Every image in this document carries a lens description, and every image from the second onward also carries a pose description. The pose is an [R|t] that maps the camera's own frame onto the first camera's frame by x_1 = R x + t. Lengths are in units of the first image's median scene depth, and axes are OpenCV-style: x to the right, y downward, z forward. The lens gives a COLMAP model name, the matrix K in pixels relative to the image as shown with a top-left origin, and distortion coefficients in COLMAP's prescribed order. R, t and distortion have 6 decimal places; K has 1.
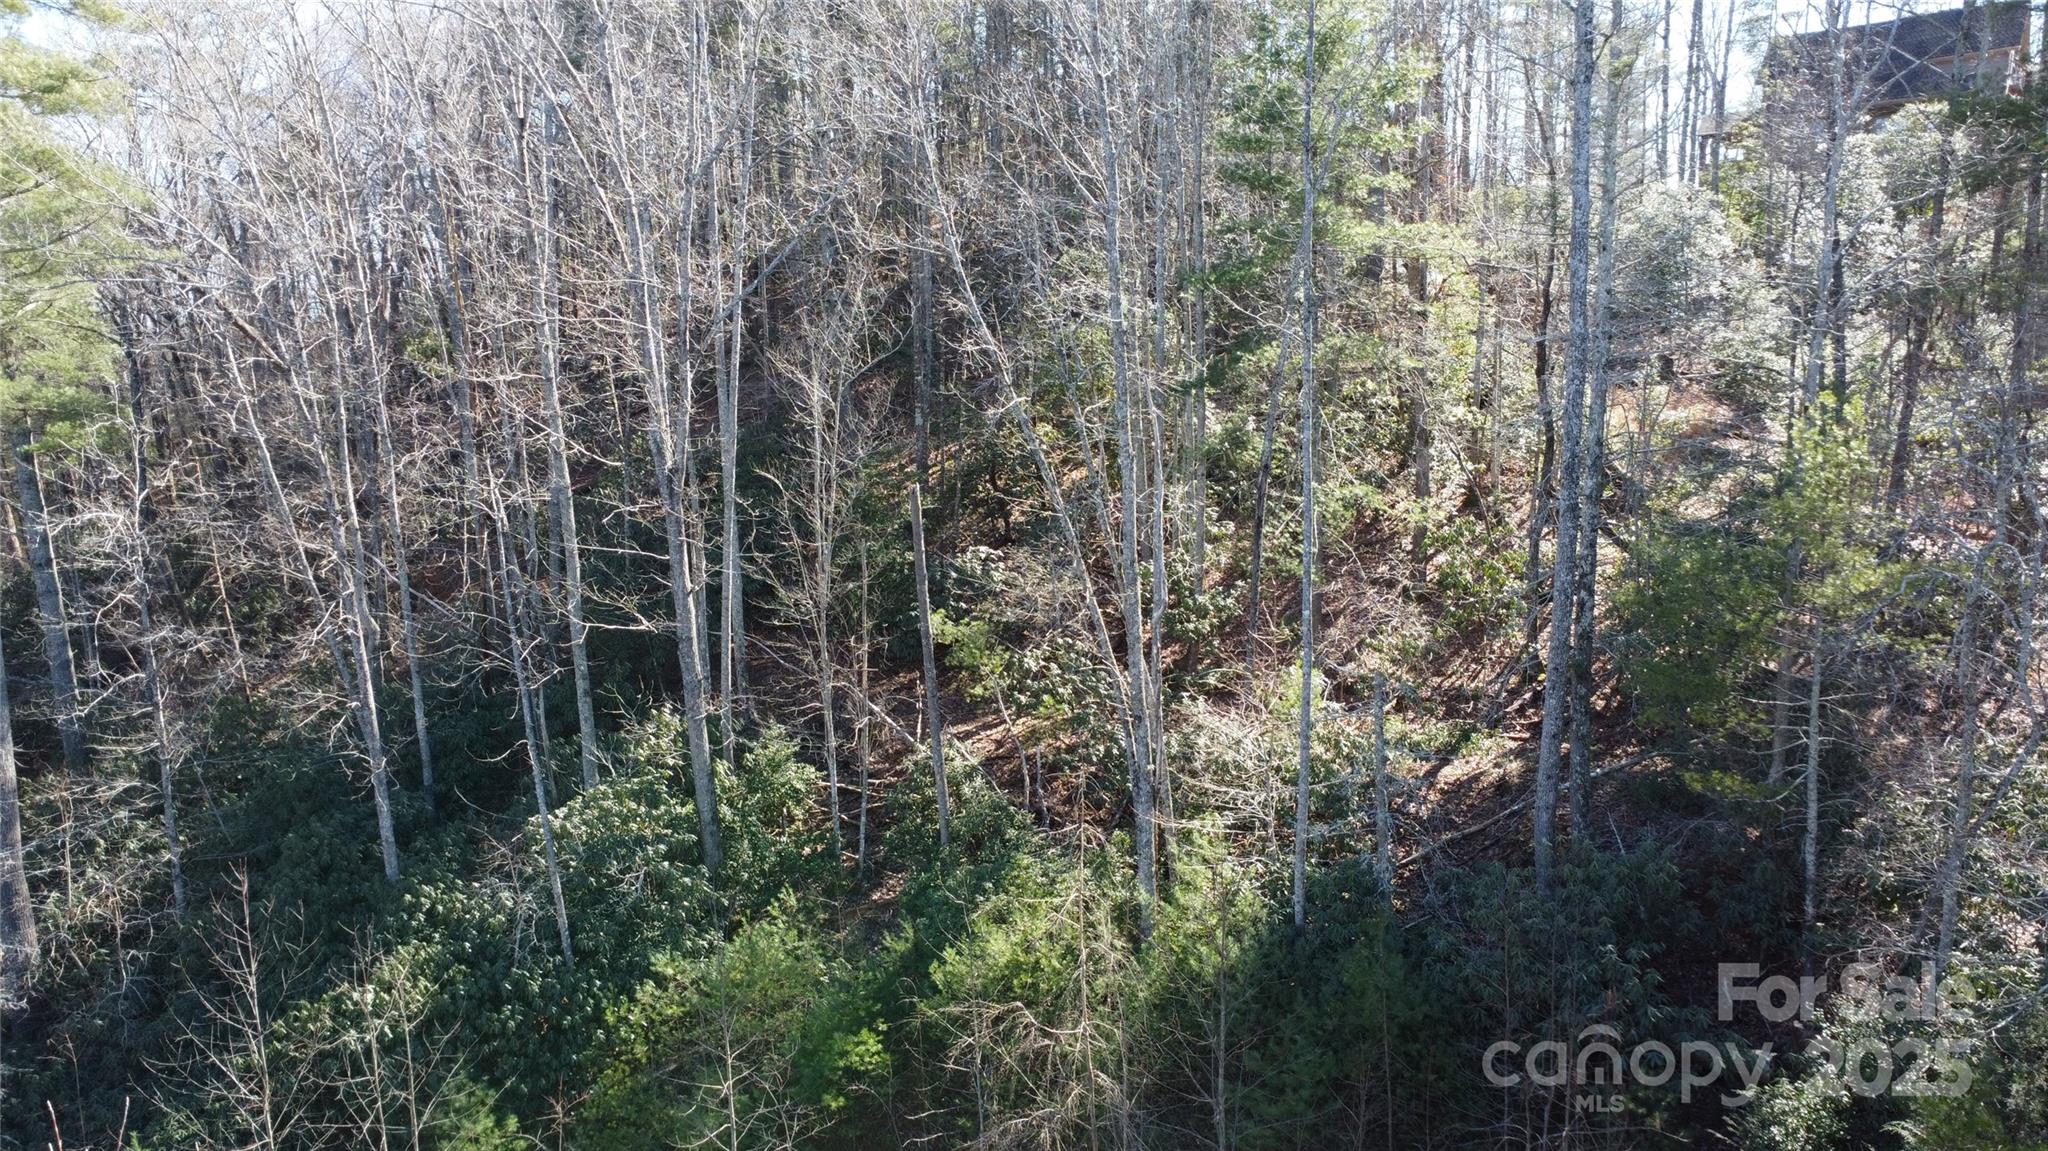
lens RADIAL K [[1491.6, 0, 1037.2], [0, 1491.6, 572.1], [0, 0, 1]] dist [-0.270490, 0.573529]
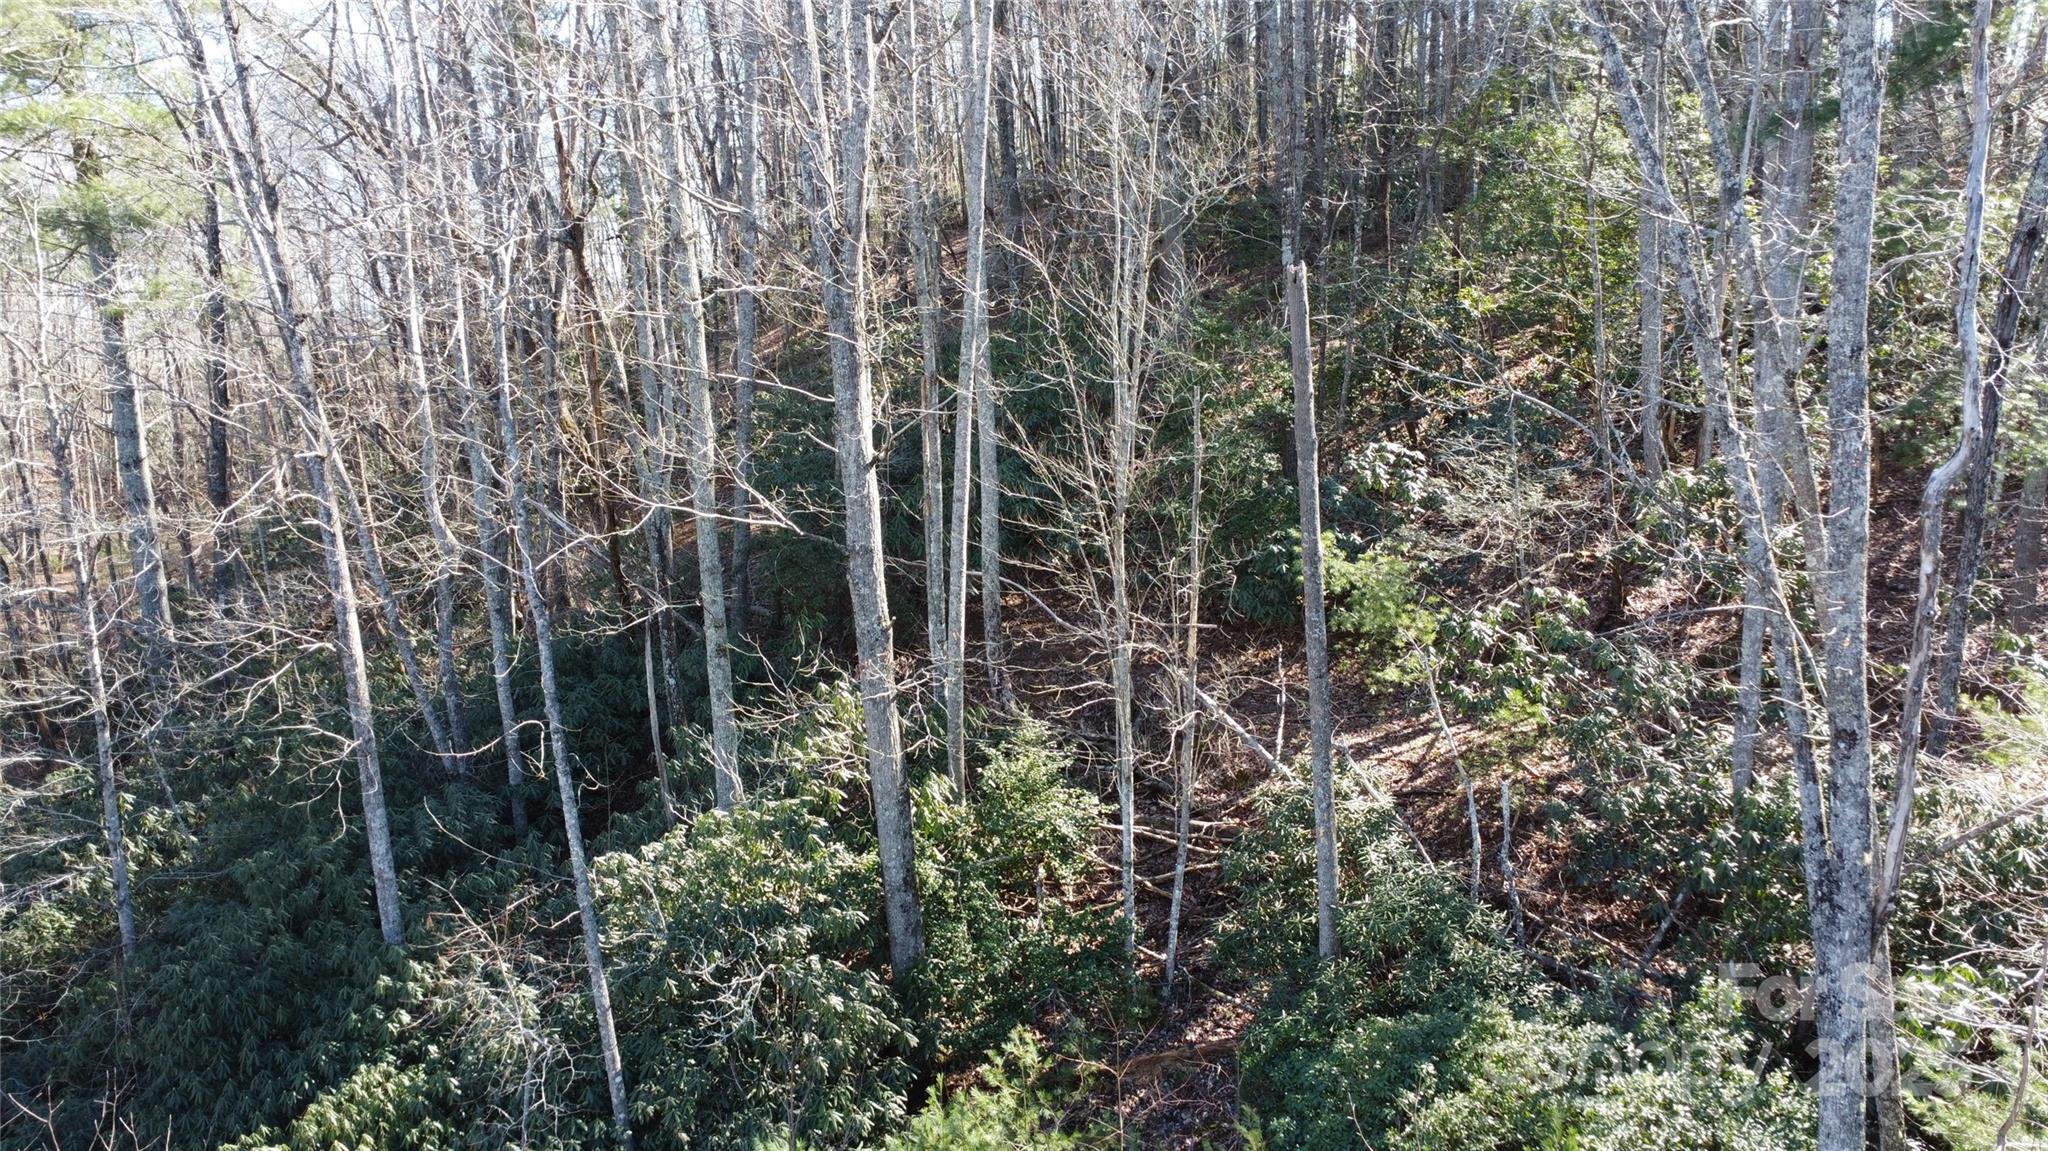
lens RADIAL K [[1491.6, 0, 1037.2], [0, 1491.6, 572.1], [0, 0, 1]] dist [-0.270490, 0.573529]
pose [[0.974881, 0.032131, -0.220397, -0.054390], [-0.033143, 0.999450, -0.000895, 0.050889], [0.220247, 0.008177, 0.975410, 0.475191]]
